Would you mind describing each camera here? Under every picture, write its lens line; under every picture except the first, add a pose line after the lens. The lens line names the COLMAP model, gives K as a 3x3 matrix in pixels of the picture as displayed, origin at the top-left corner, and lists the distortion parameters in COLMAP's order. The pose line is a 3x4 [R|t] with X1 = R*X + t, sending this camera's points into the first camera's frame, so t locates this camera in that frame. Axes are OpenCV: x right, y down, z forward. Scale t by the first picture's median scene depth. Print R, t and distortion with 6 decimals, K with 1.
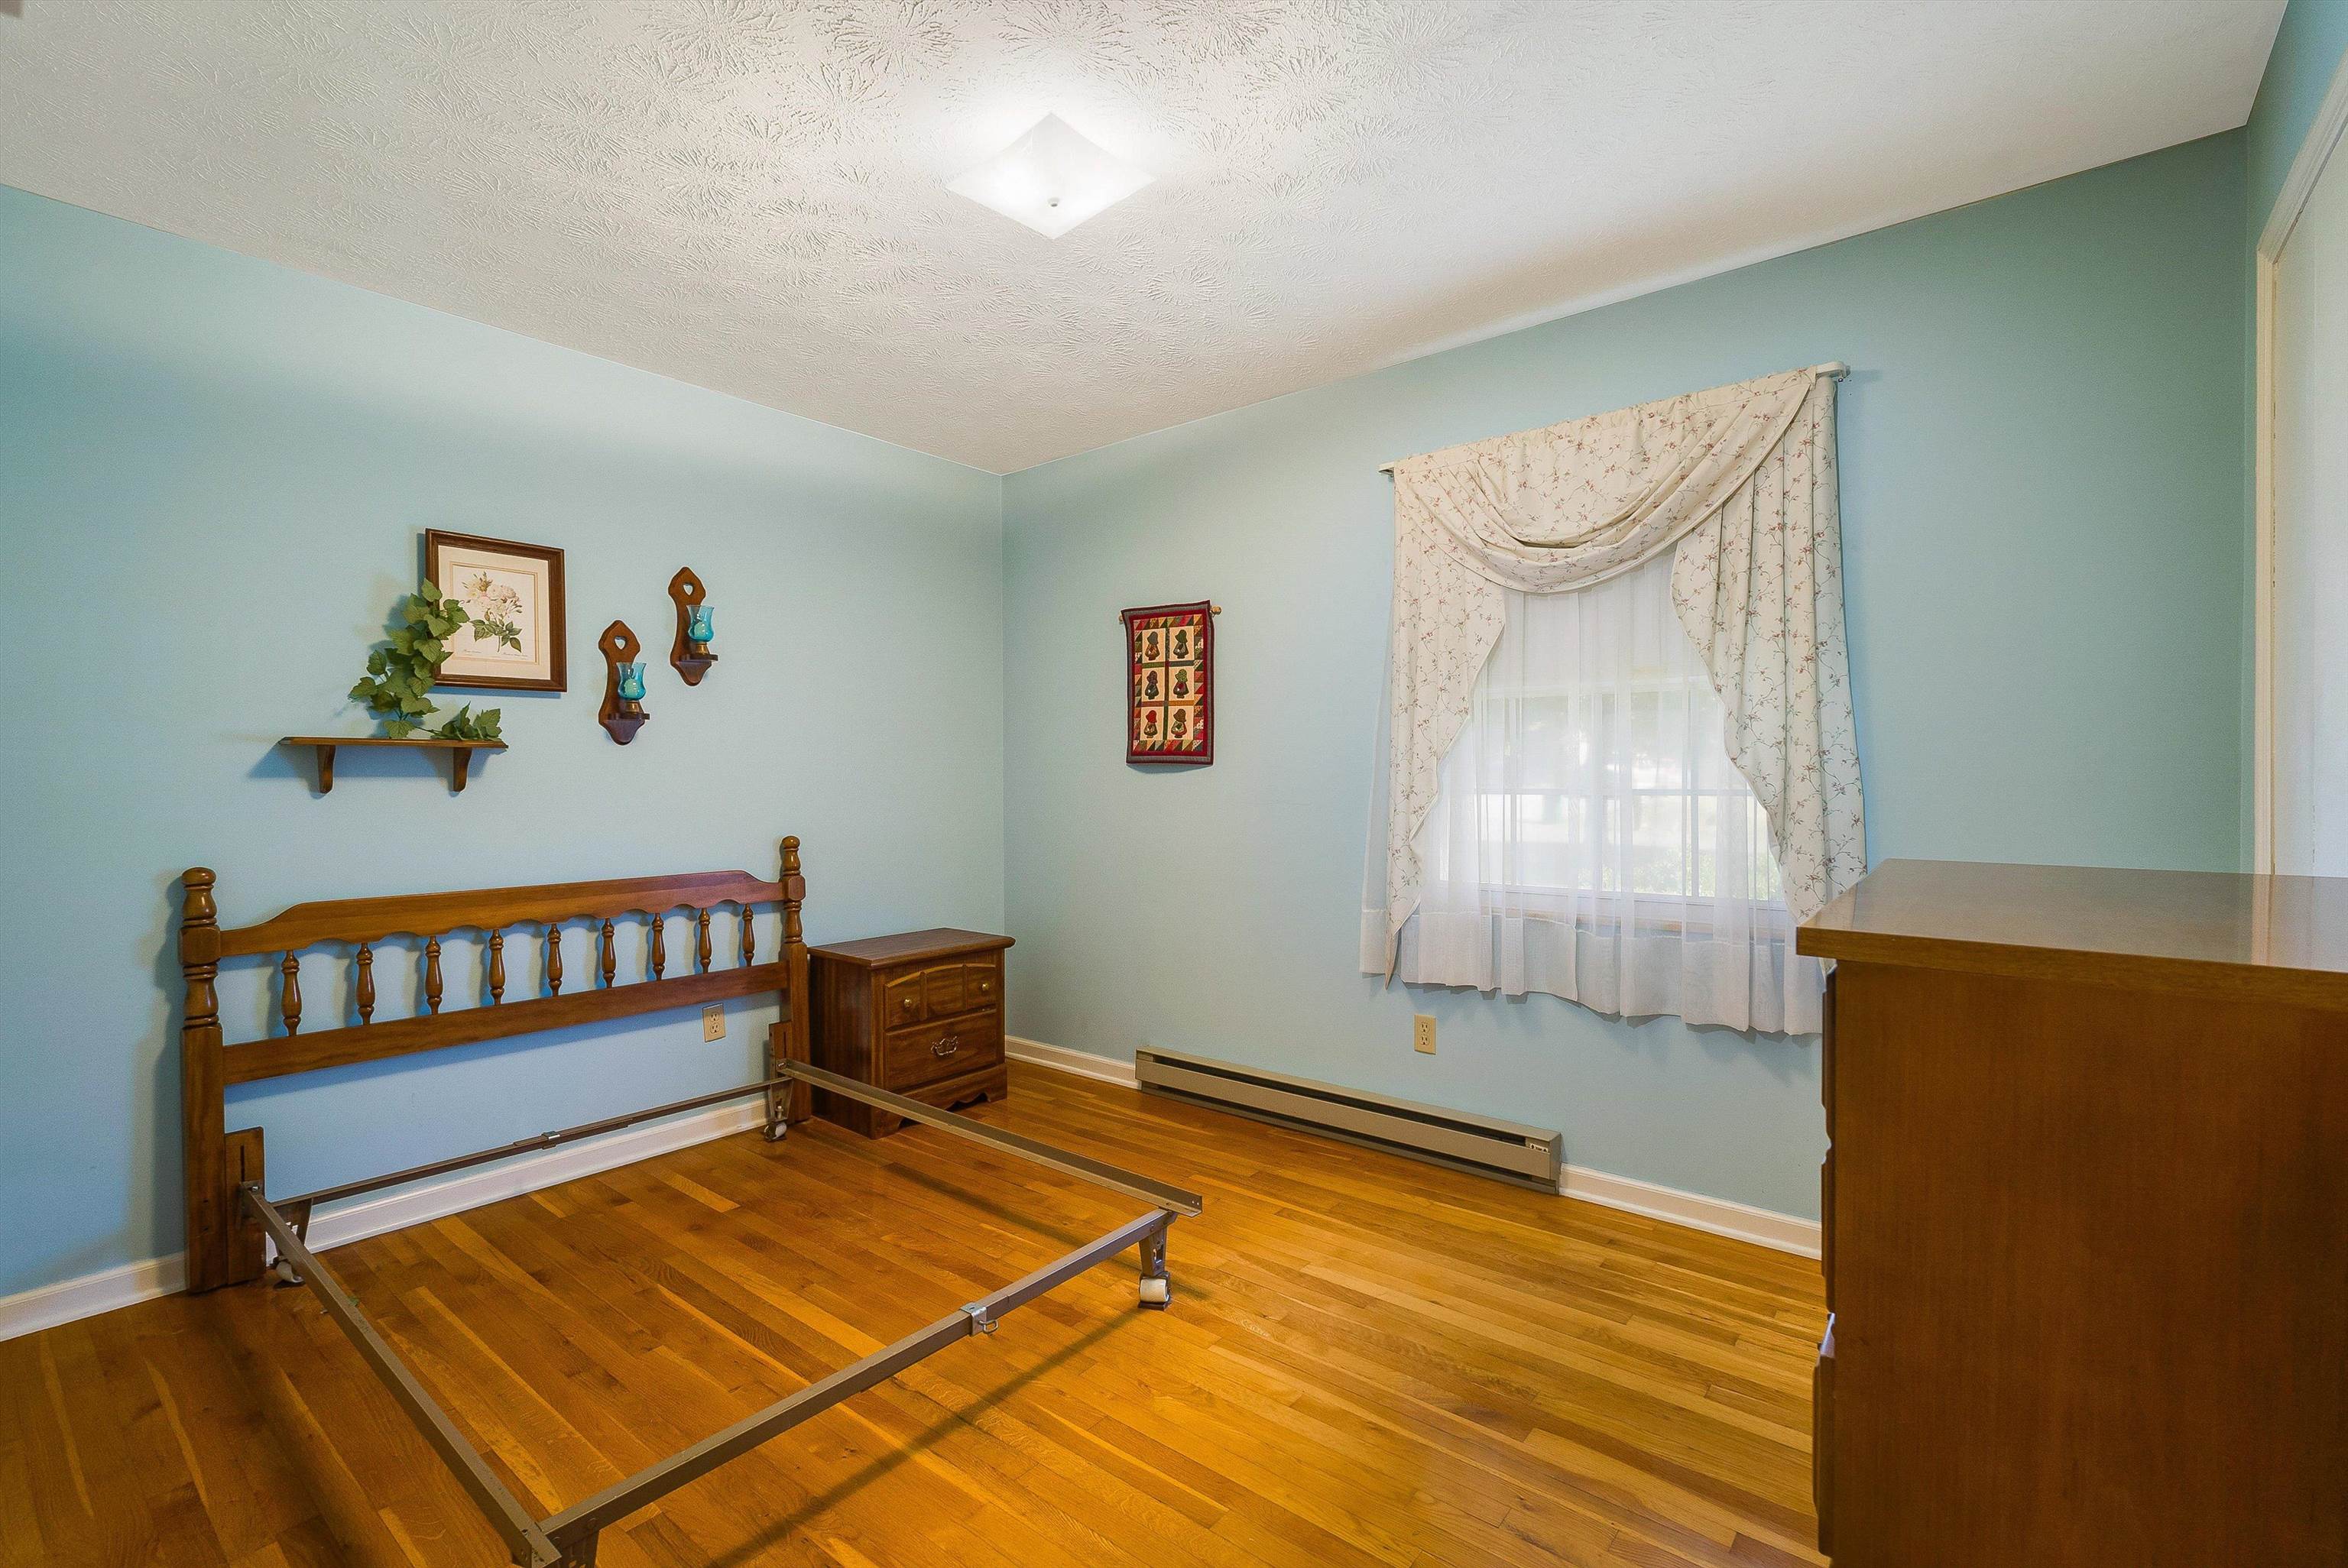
lens RADIAL K [[1038.1, 0, 1186.7], [0, 1038.1, 779.4], [0, 0, 1]] dist [0.000584, -0.000031]
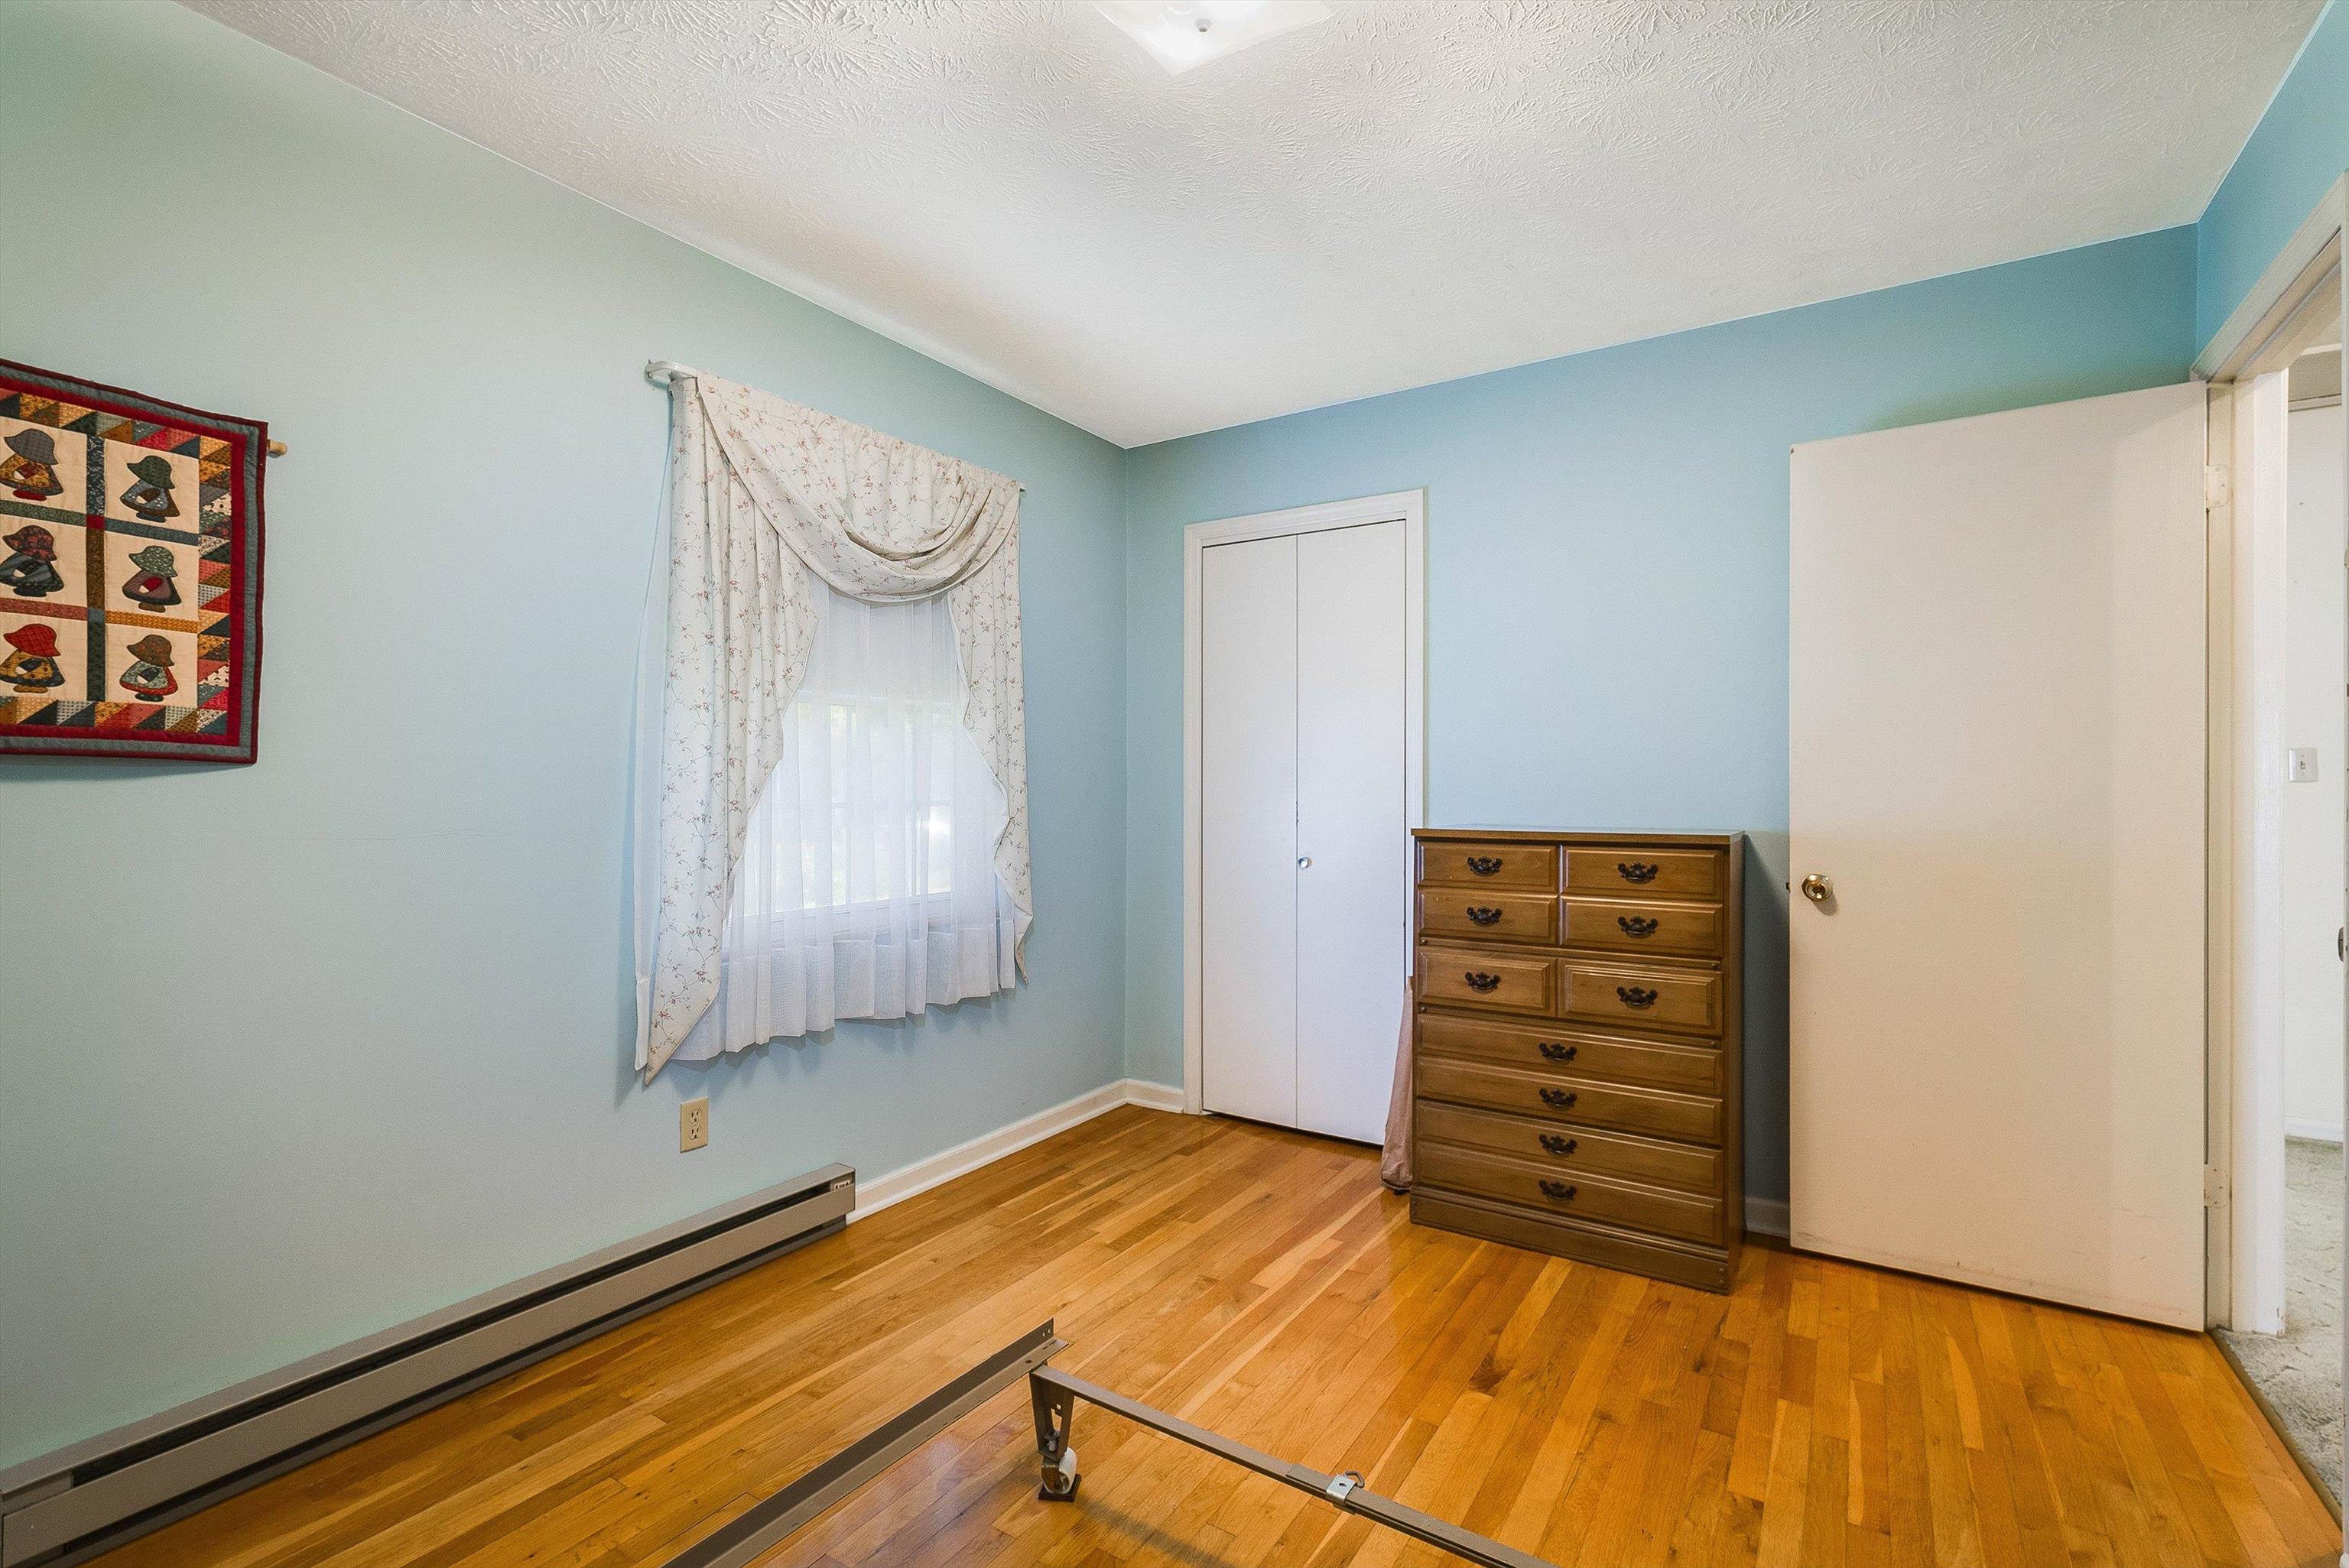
lens RADIAL K [[1038.6, 0, 1187.2], [0, 1038.6, 779.4], [0, 0, 1]] dist [0.000584, -0.000031]
pose [[-0.105337, 0.009876, 0.994388, -0.494005], [0.003571, 0.999948, -0.009553, -0.001016], [-0.994430, 0.002545, -0.105367, 0.616871]]
